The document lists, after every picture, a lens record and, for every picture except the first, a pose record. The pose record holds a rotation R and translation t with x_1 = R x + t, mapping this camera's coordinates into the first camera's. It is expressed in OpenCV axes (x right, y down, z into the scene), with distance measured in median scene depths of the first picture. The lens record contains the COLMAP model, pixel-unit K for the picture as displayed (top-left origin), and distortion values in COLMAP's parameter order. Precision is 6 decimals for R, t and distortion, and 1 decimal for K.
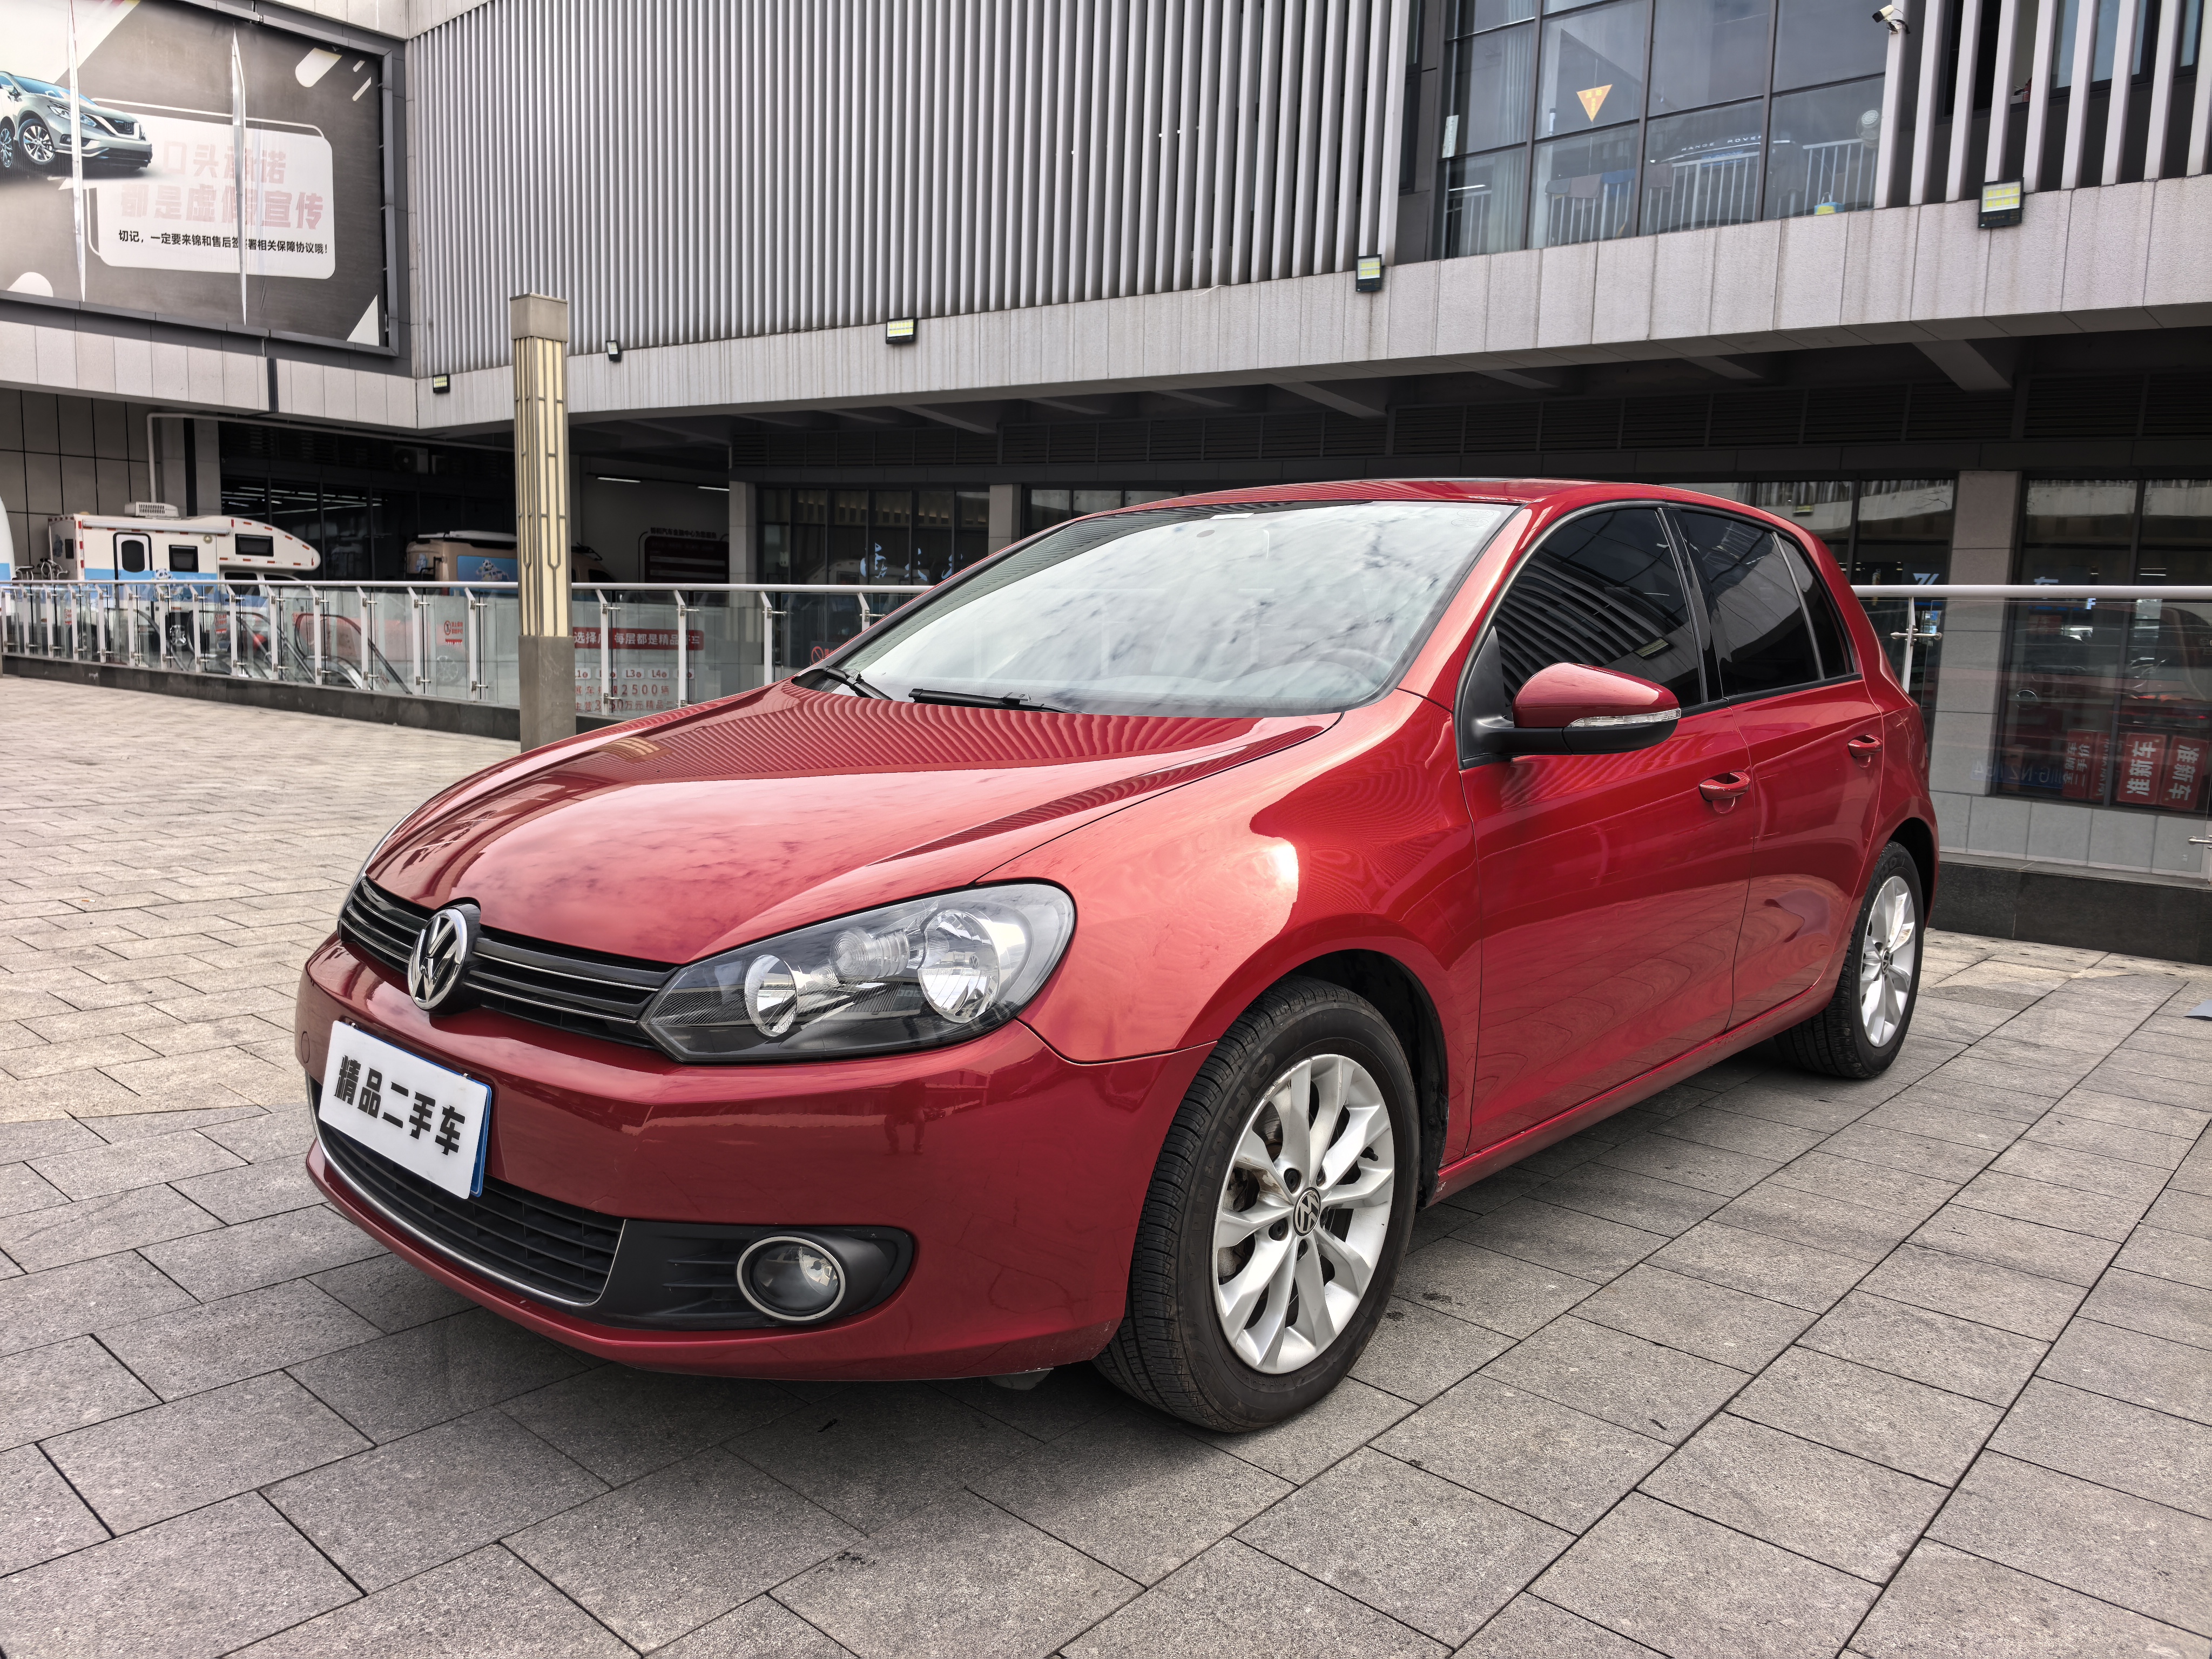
lens RADIAL K [[1579.9, 0, 1107.3], [0, 1579.9, 837.5], [0, 0, 1]] dist [0.060203, -0.078430]
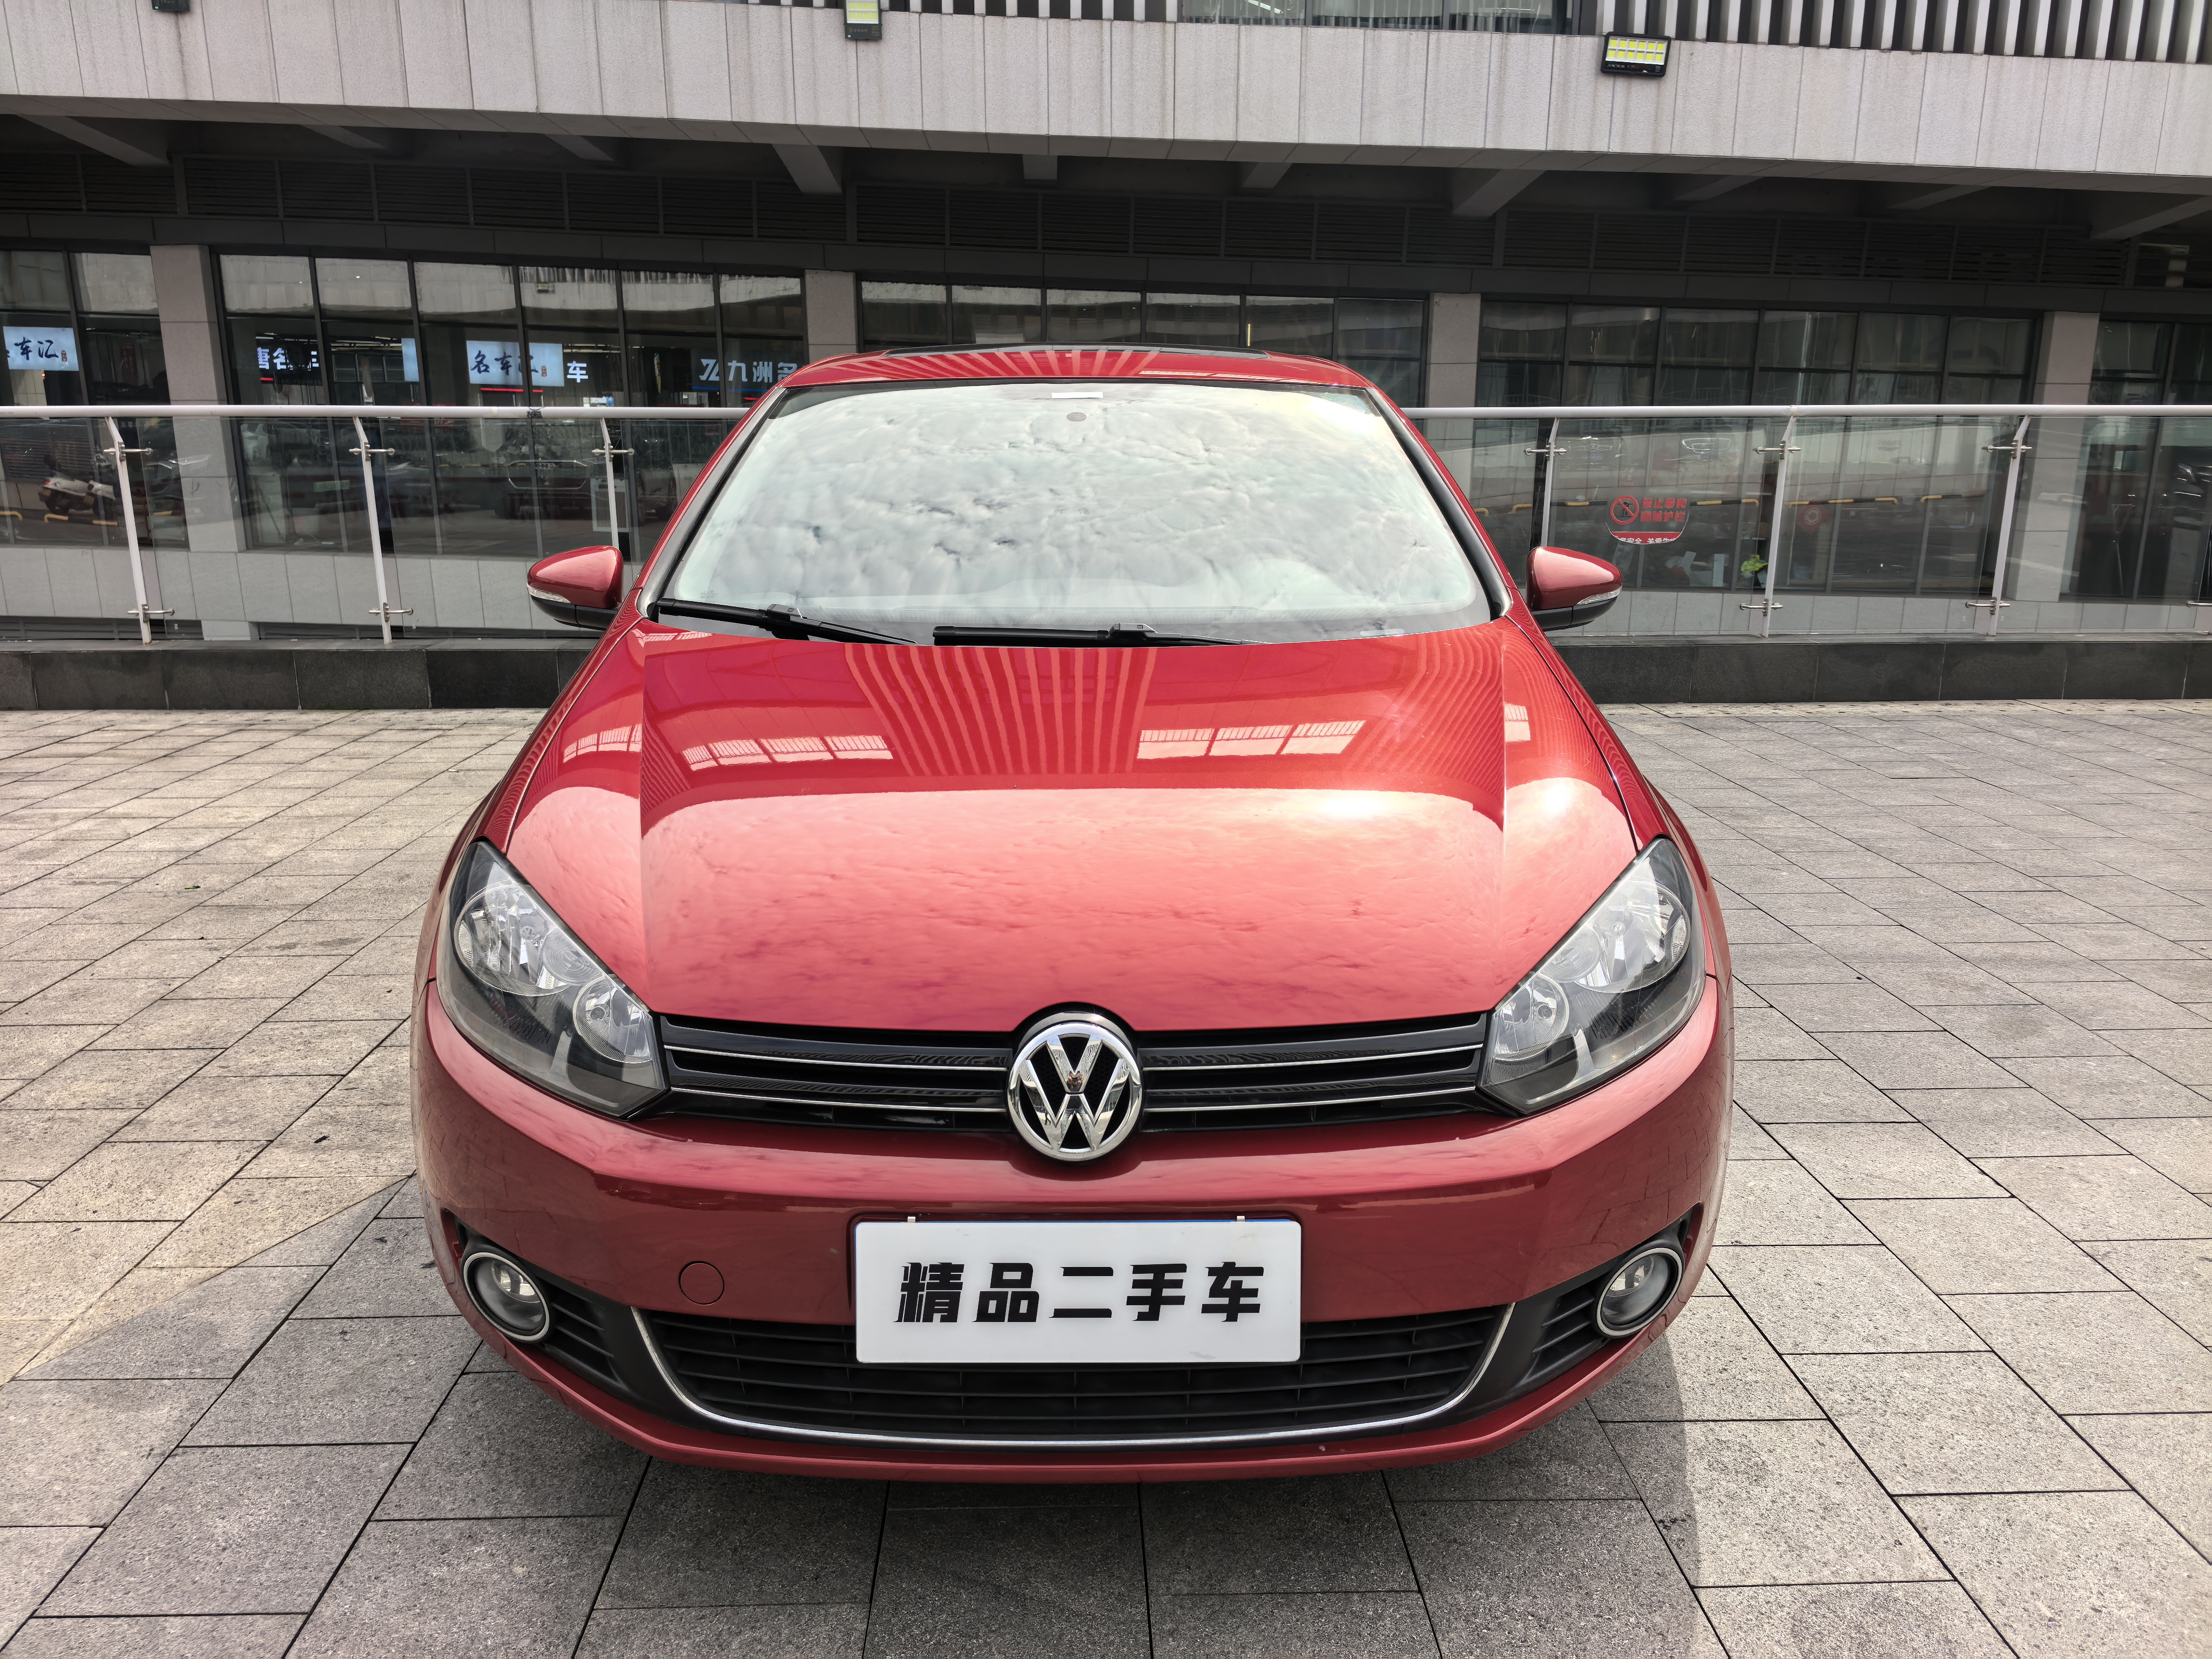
lens RADIAL K [[1579.9, 0, 1107.3], [0, 1579.9, 837.5], [0, 0, 1]] dist [0.060203, -0.078430]
pose [[0.727872, -0.196239, 0.657033, -0.132994], [0.106435, 0.978895, 0.174460, -0.026049], [-0.677403, -0.057054, 0.733397, 0.067454]]
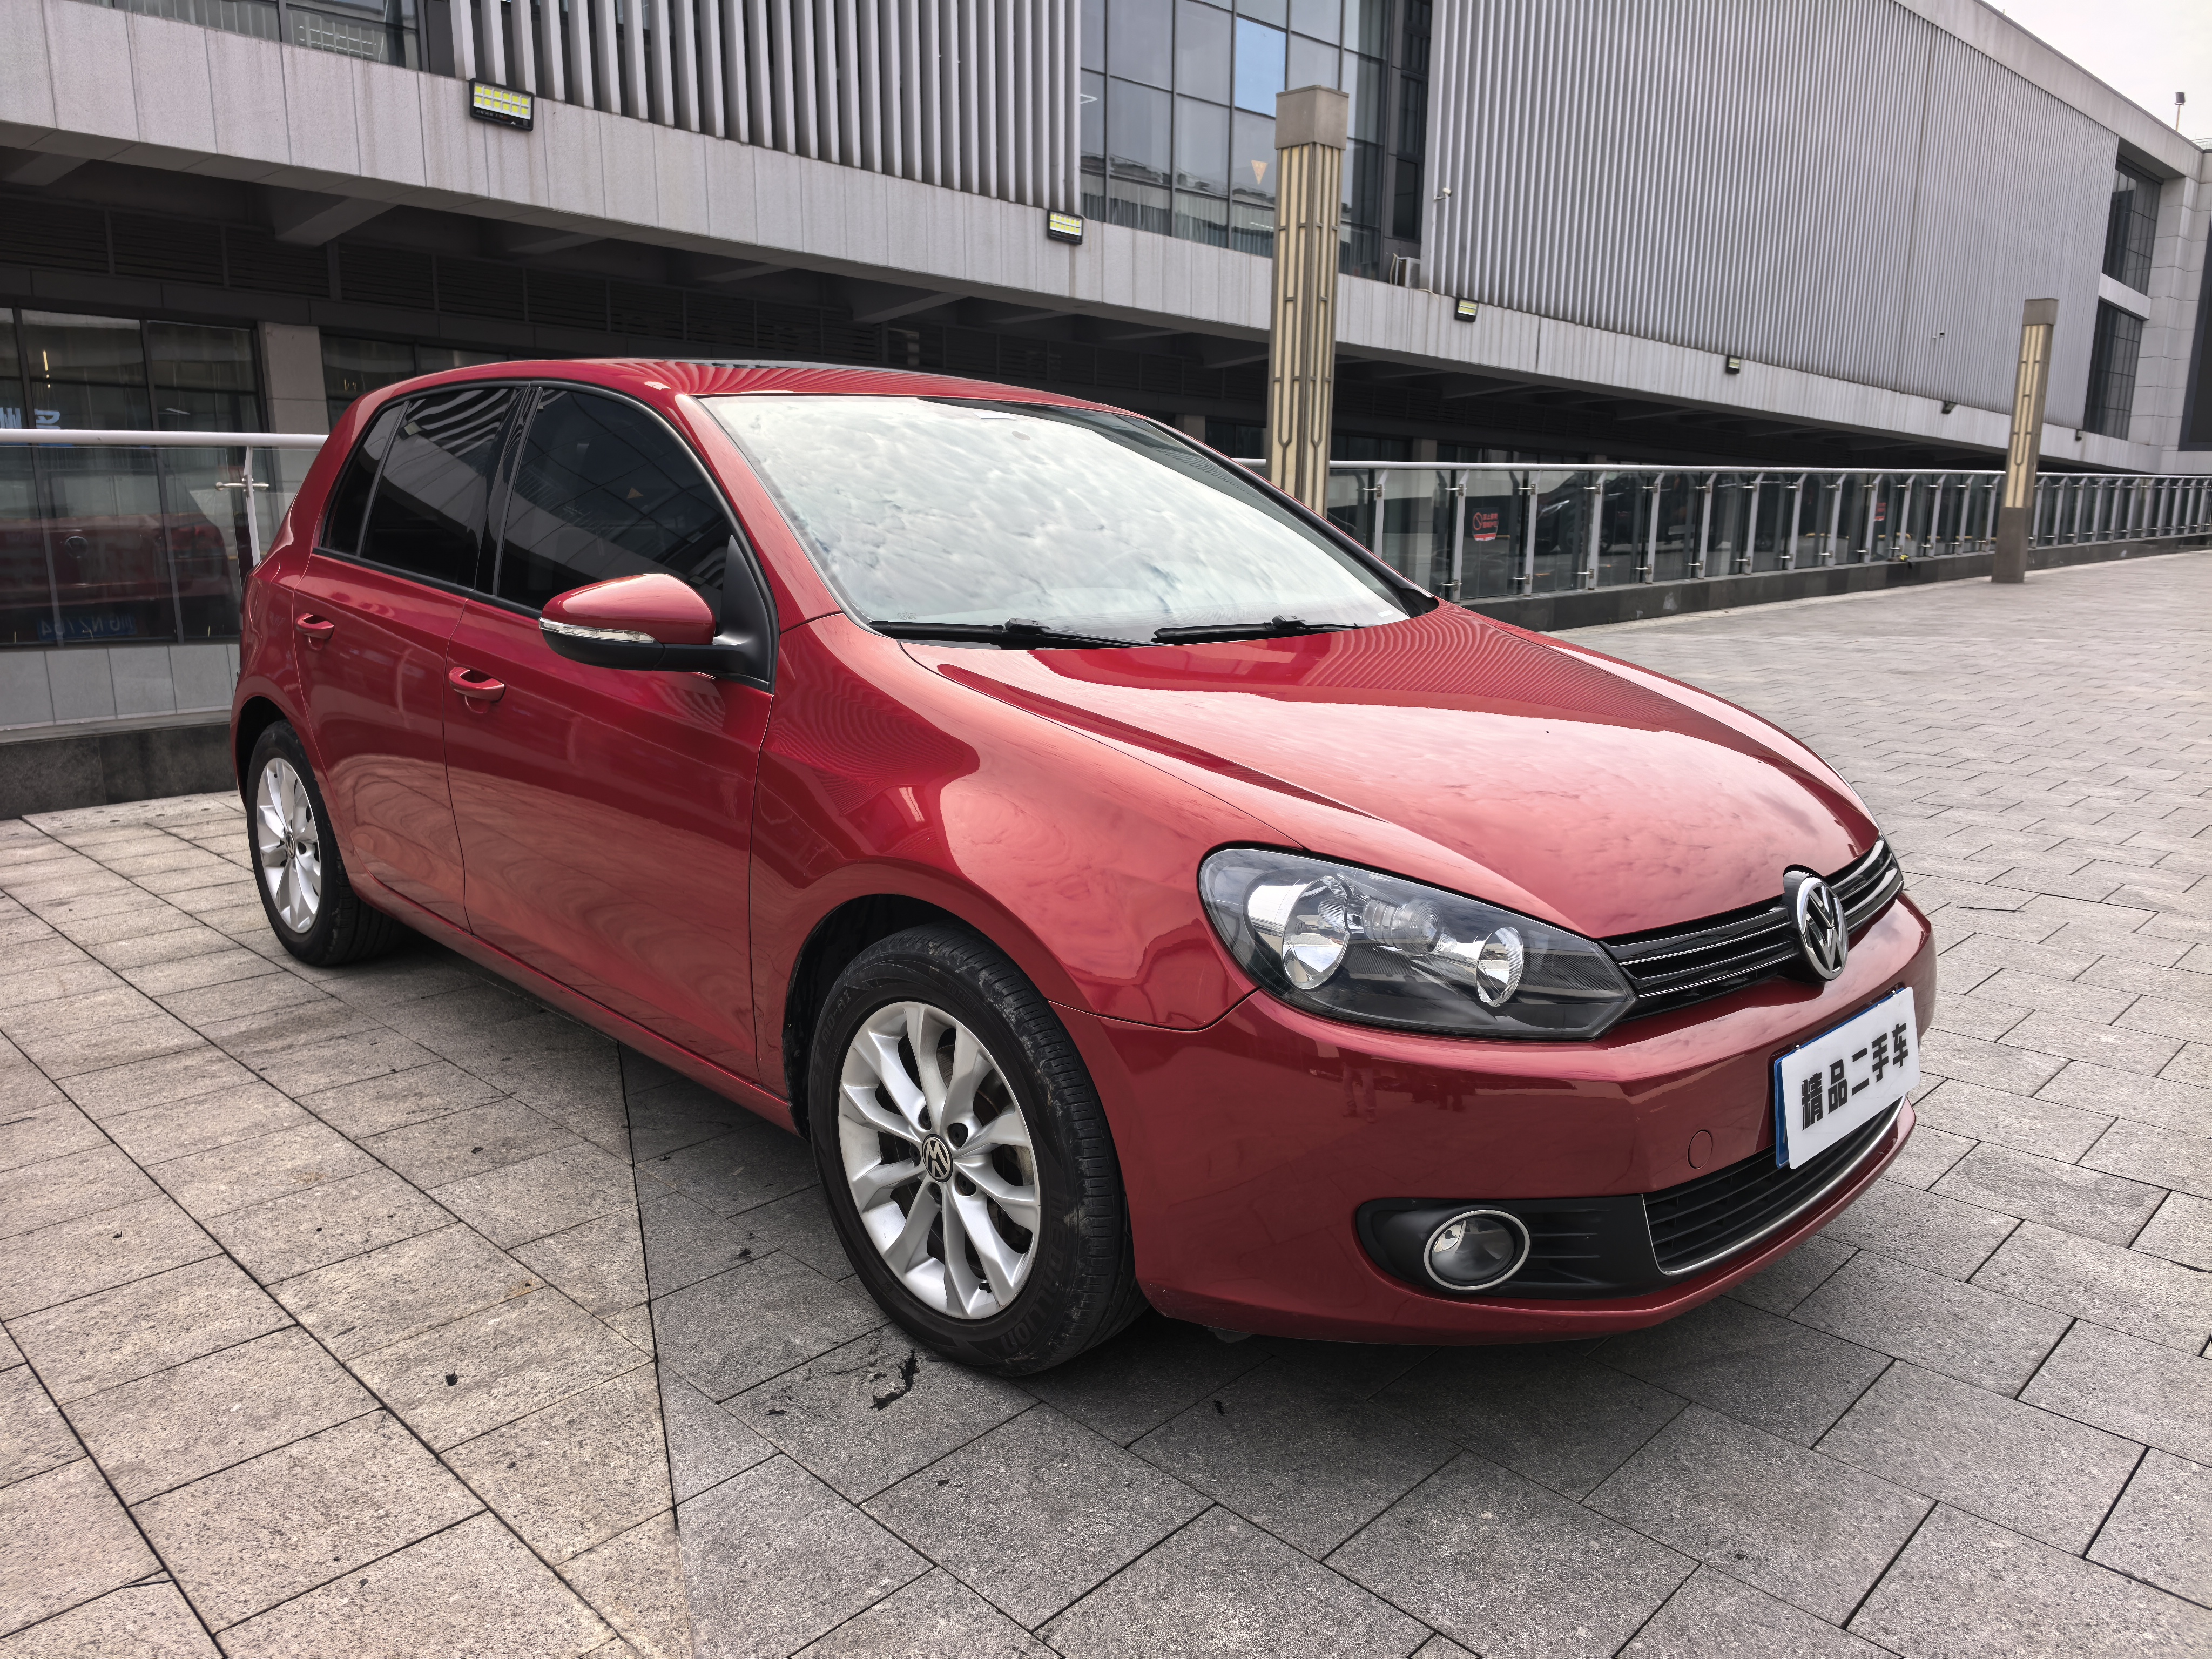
lens RADIAL K [[1594.0, 0, 1116.1], [0, 1594.0, 831.4], [0, 0, 1]] dist [0.064966, -0.095094]
pose [[0.042529, -0.237313, 0.970502, -0.220009], [0.118289, 0.965744, 0.230966, -0.044295], [-0.992068, 0.104977, 0.069144, 0.208219]]
